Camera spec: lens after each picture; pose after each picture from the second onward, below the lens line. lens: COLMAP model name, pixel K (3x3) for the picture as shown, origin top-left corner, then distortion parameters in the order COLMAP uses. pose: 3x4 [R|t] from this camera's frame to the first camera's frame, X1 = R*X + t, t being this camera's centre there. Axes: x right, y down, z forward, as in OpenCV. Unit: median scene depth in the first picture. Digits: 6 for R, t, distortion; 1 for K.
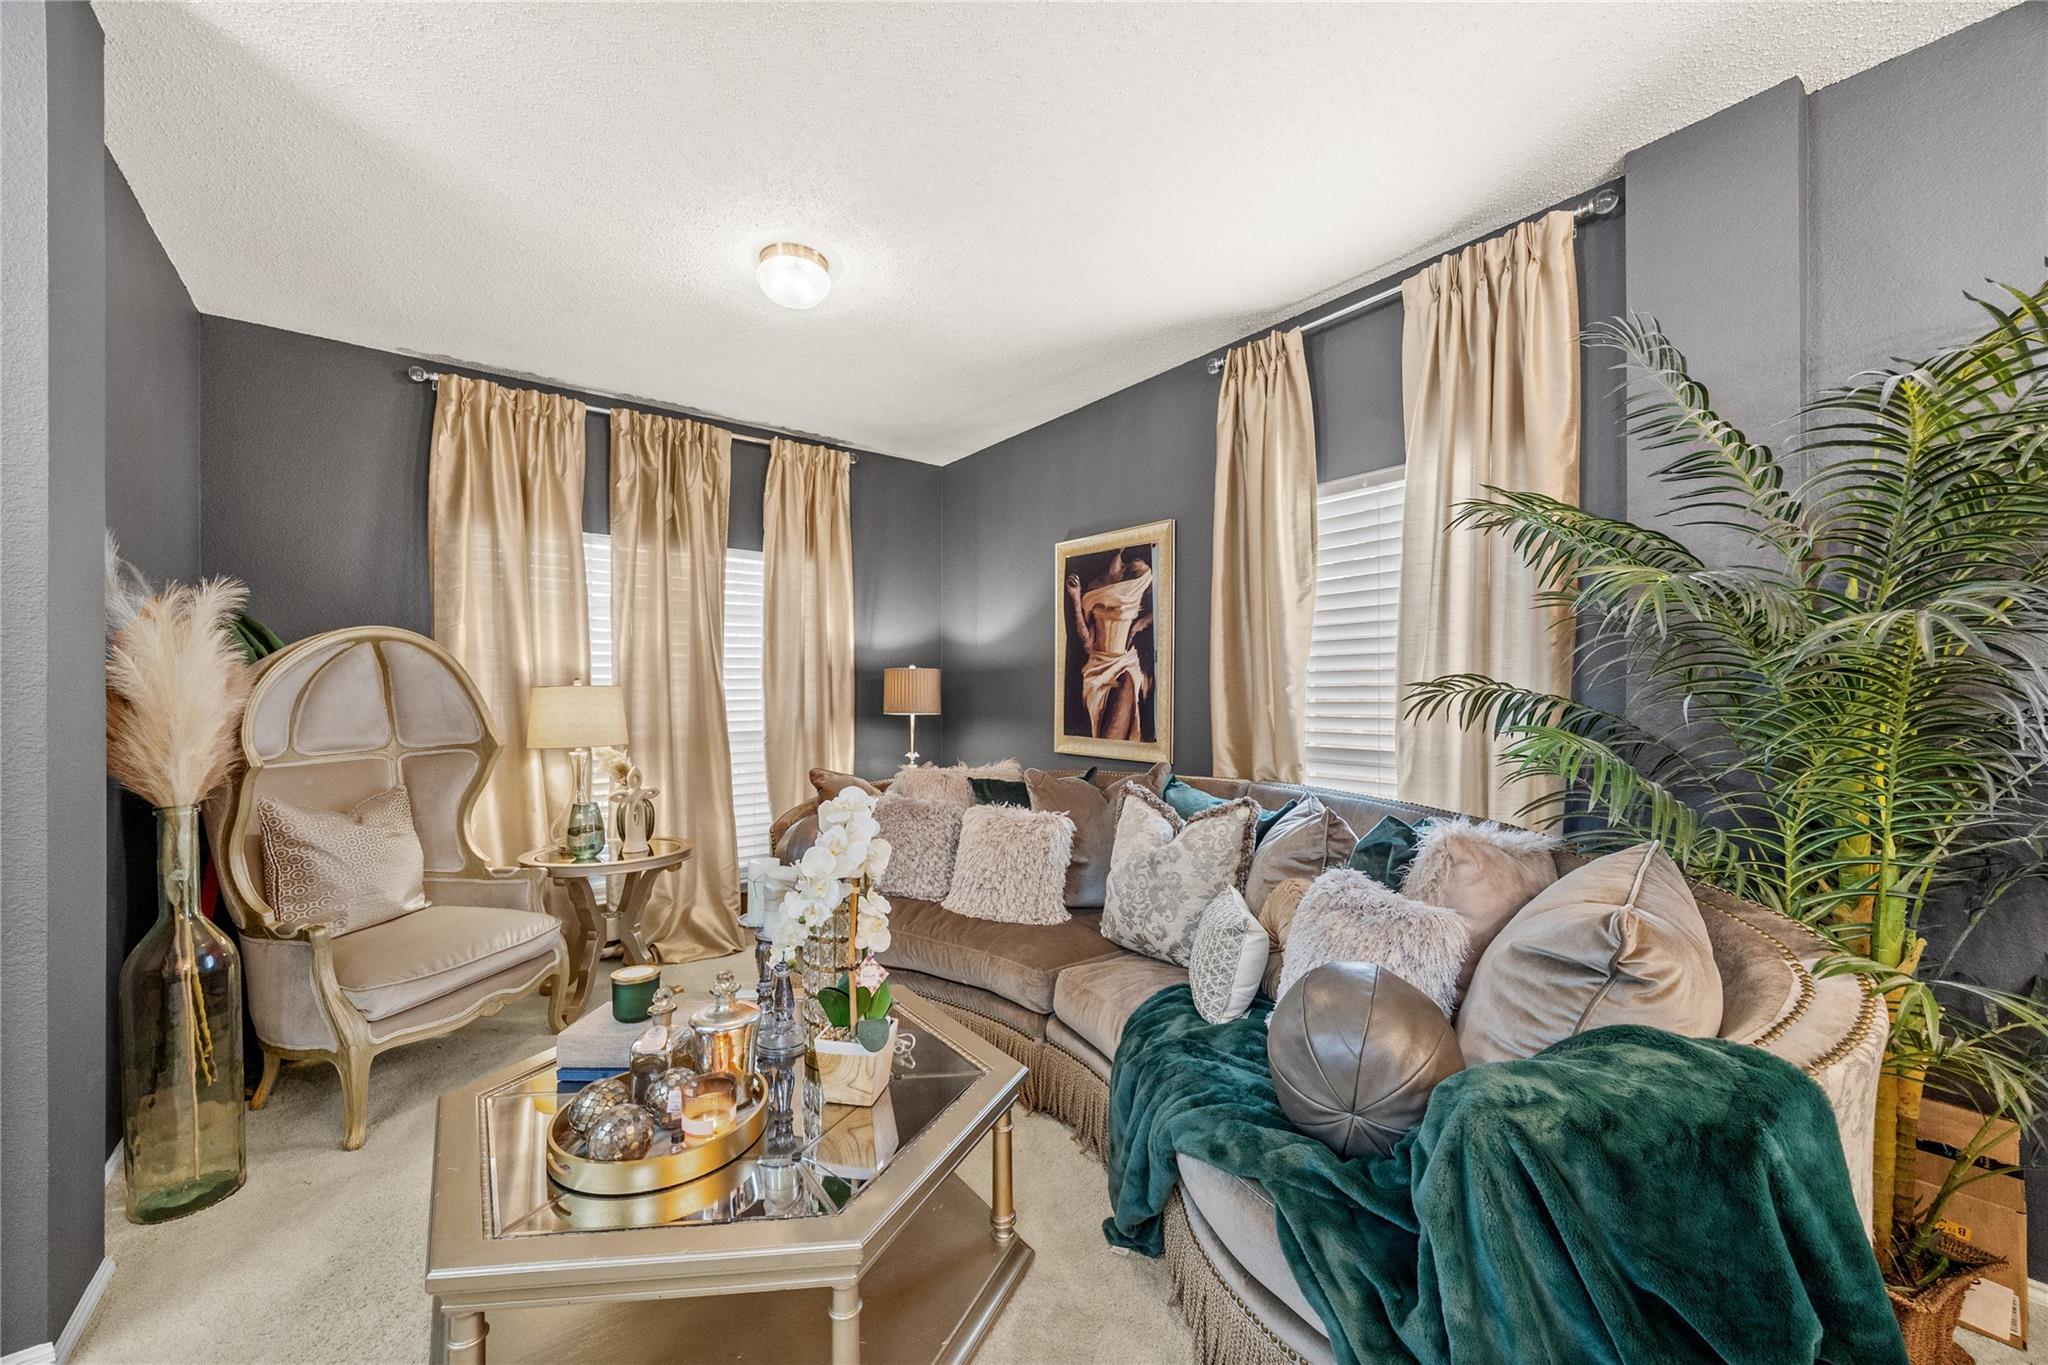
lens RADIAL K [[776.0, 0, 1026.4], [0, 776.0, 684.0], [0, 0, 1]] dist [0.001214, 0.000026]
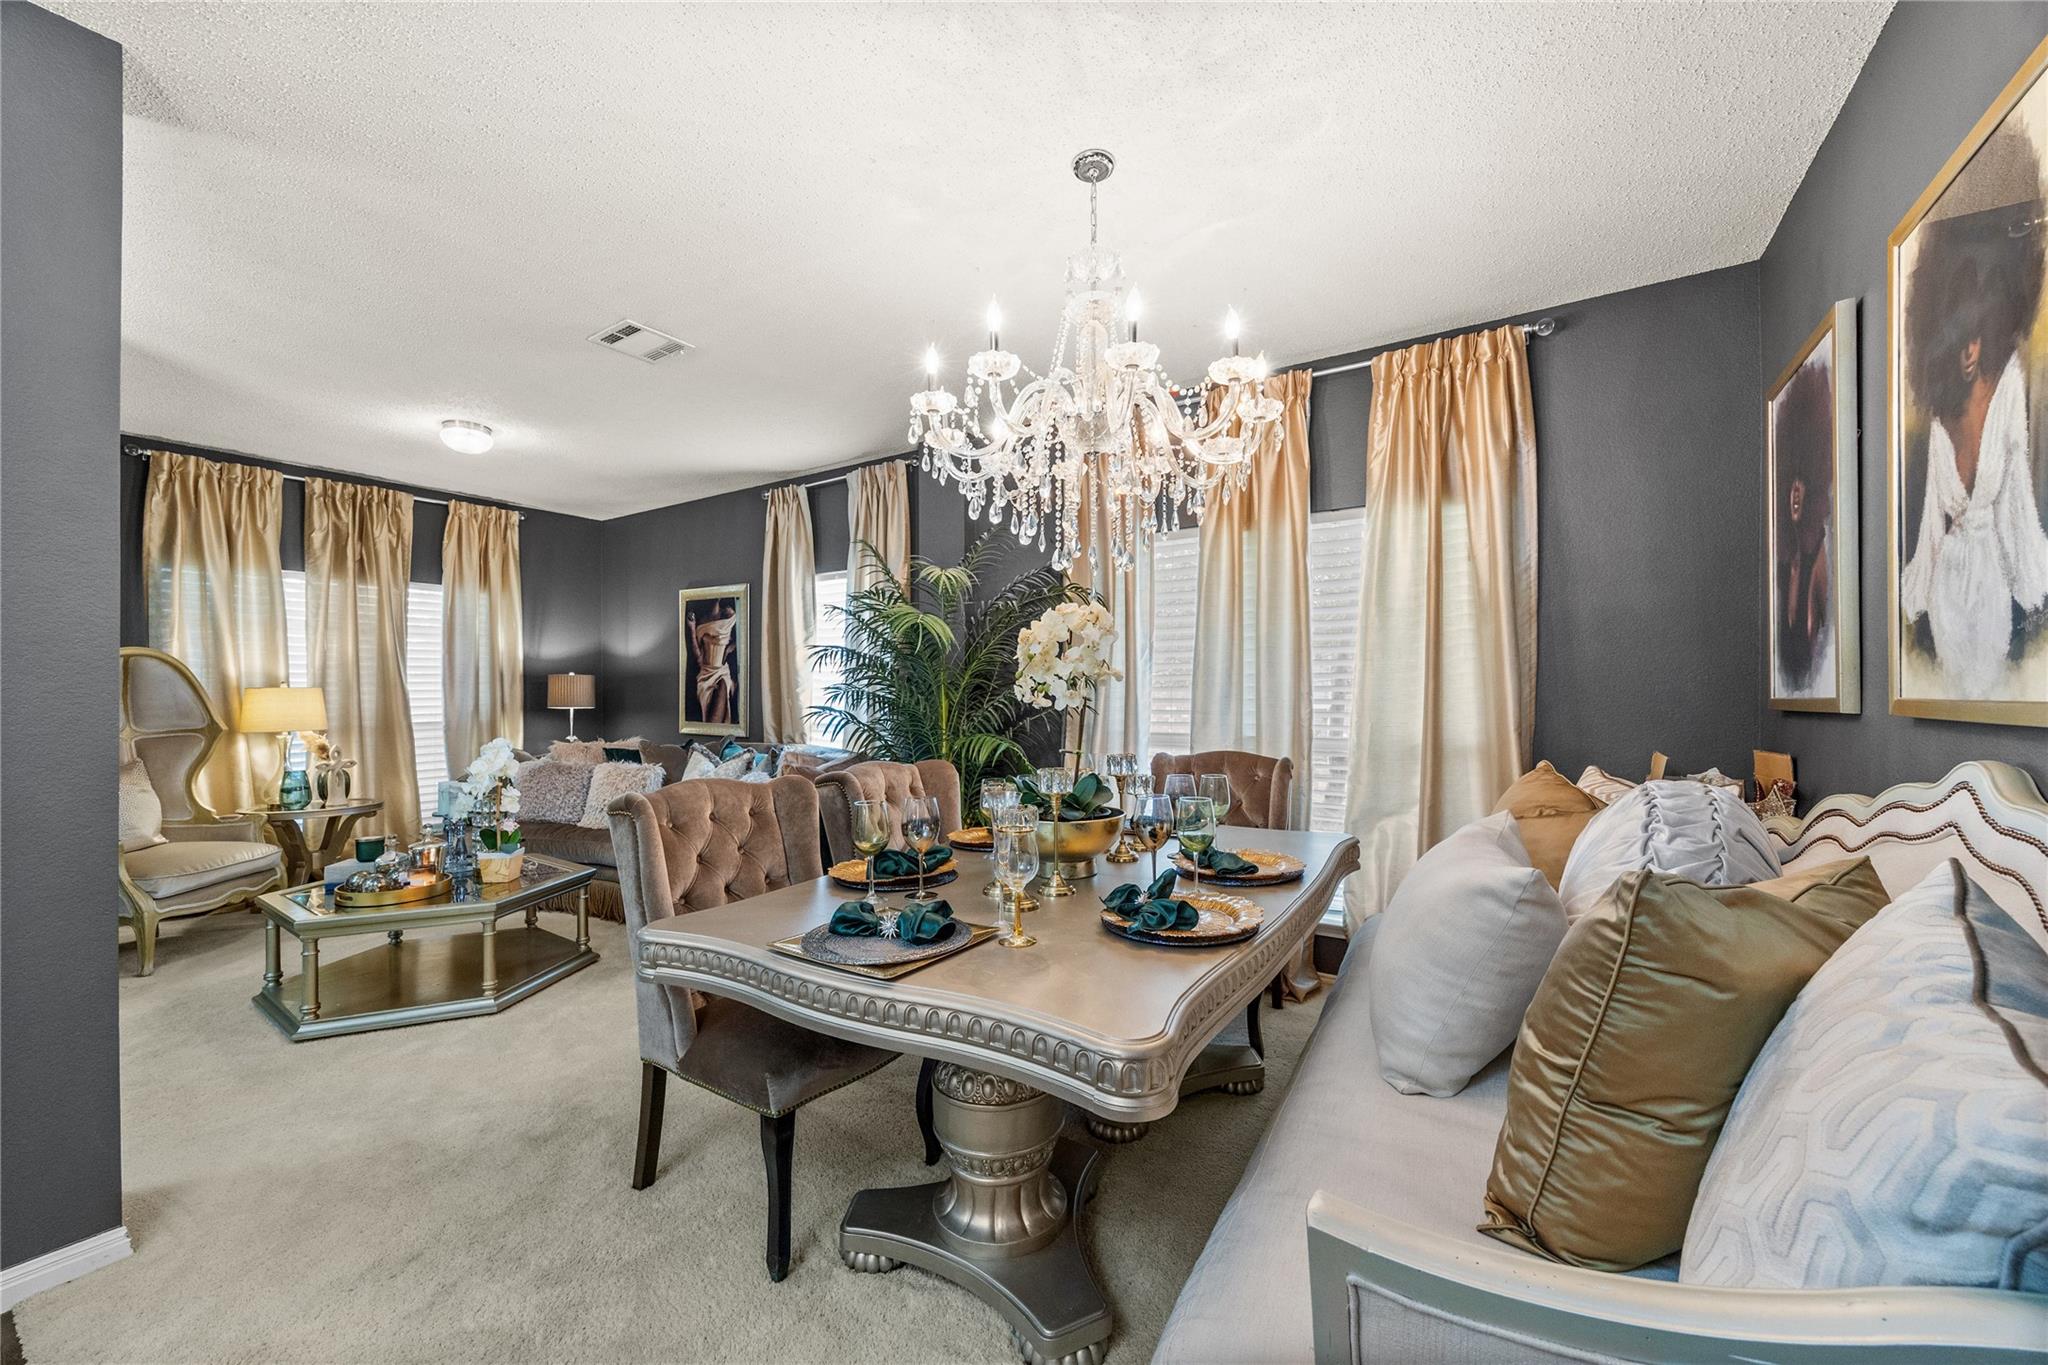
lens RADIAL K [[776.0, 0, 1020.3], [0, 776.0, 692.6], [0, 0, 1]] dist [0.001214, 0.000026]
pose [[0.949223, -0.000255, 0.314605, 0.205989], [-0.003152, 0.999942, 0.010319, -0.005764], [-0.314590, -0.010787, 0.949166, -0.651085]]
